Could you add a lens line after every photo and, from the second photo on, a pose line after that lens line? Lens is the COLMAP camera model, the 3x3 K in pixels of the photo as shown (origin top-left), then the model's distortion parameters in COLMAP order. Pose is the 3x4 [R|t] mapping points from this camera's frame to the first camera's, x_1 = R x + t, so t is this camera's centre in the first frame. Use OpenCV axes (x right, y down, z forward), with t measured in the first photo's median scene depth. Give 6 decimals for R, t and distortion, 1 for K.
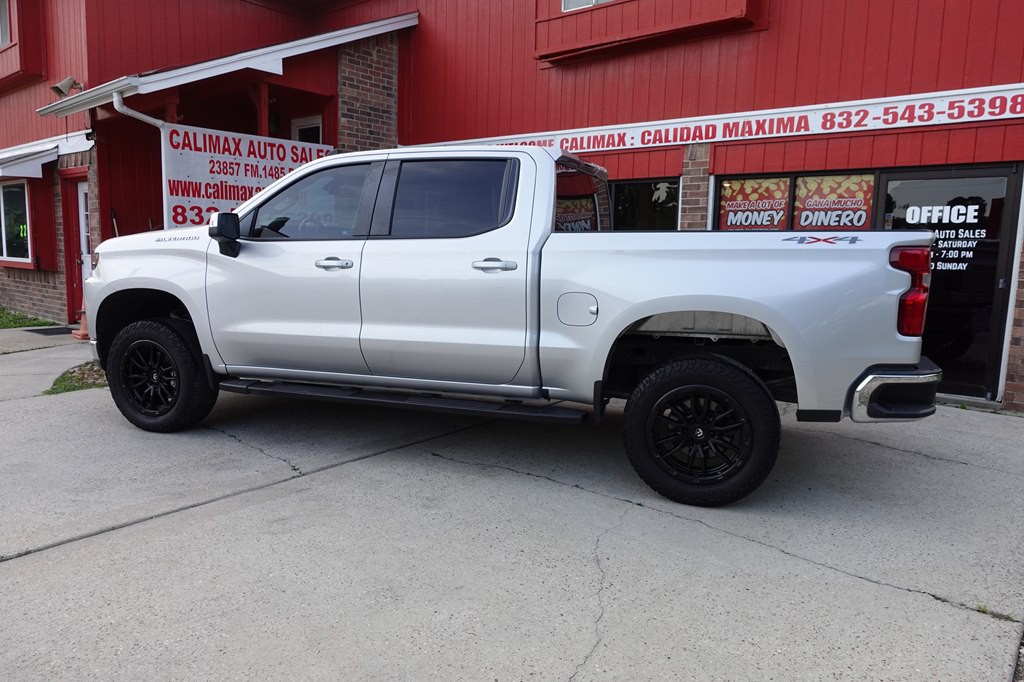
lens RADIAL K [[705.2, 0, 513.0], [0, 705.2, 342.3], [0, 0, 1]] dist [0.001973, -0.002727]
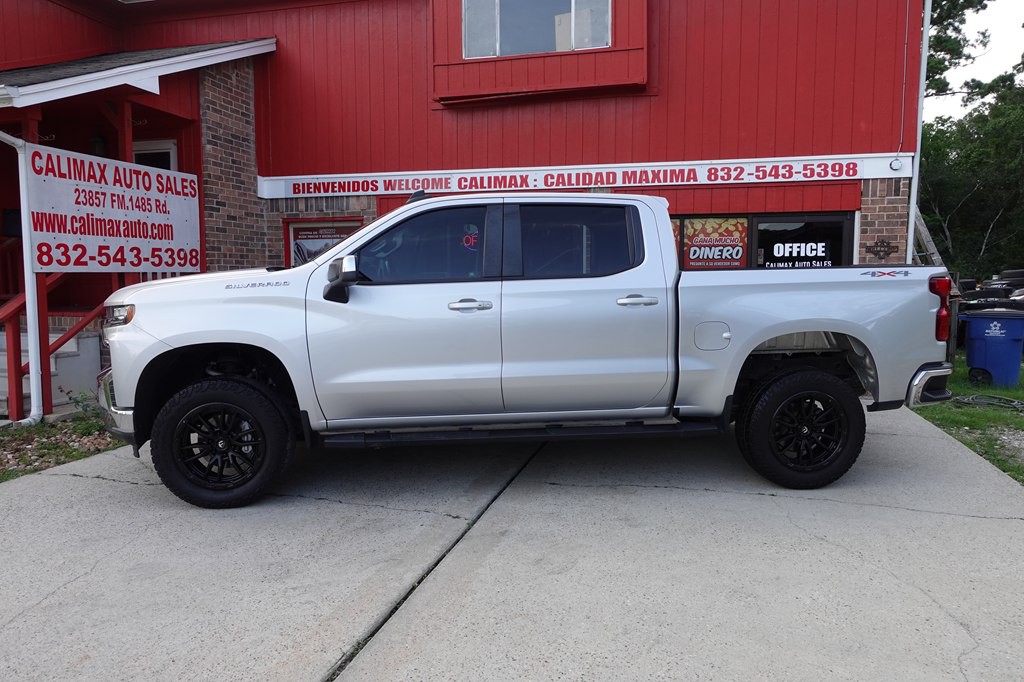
lens RADIAL K [[707.1, 0, 514.0], [0, 707.1, 342.9], [0, 0, 1]] dist [-0.002332, 0.005381]
pose [[0.905738, -0.062007, 0.419277, -0.366130], [0.078803, 0.996629, -0.022841, -0.018348], [-0.416447, 0.053728, 0.907571, 0.039008]]
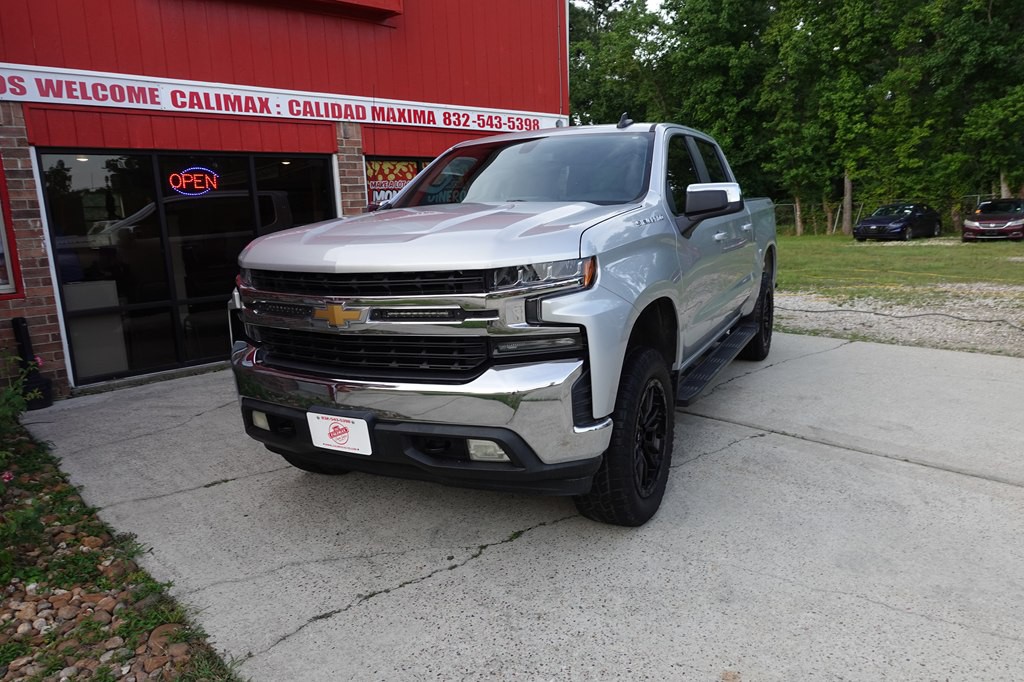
lens RADIAL K [[704.7, 0, 512.7], [0, 704.7, 345.5], [0, 0, 1]] dist [0.000046, -0.000995]
pose [[0.132704, -0.204884, 0.969749, -0.770769], [0.183161, 0.966620, 0.179158, -0.114752], [-0.974085, 0.153845, 0.165801, 0.675312]]
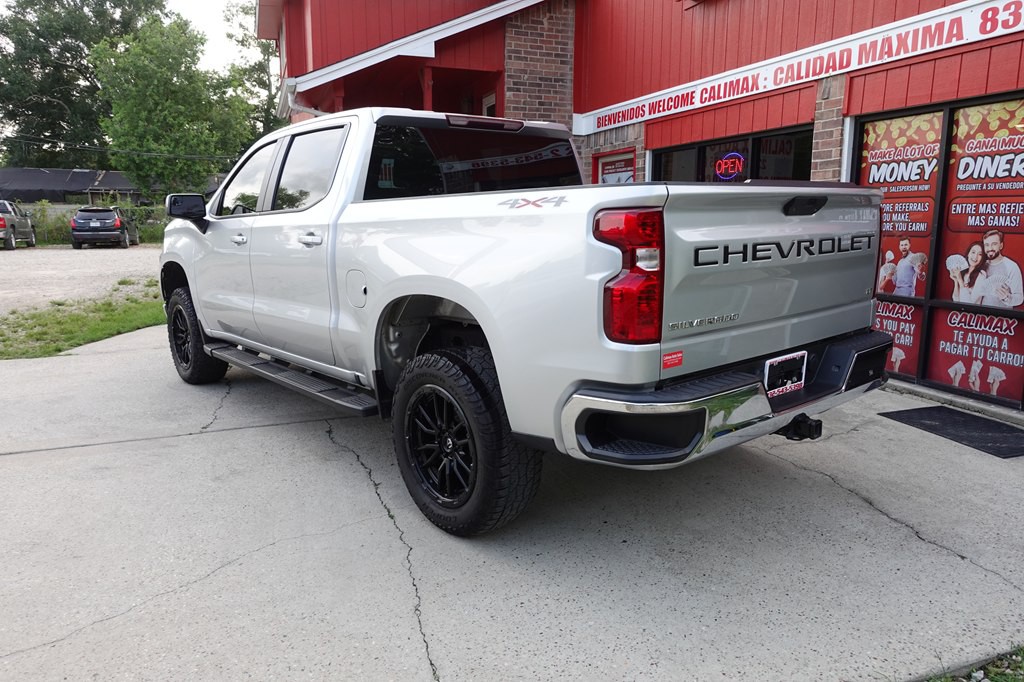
lens RADIAL K [[706.5, 0, 513.9], [0, 706.5, 343.0], [0, 0, 1]] dist [0.000541, -0.001799]
pose [[0.864402, 0.066449, -0.498391, 0.375806], [-0.048231, 0.997616, 0.049357, -0.016834], [0.500483, -0.018626, 0.865546, 0.169392]]
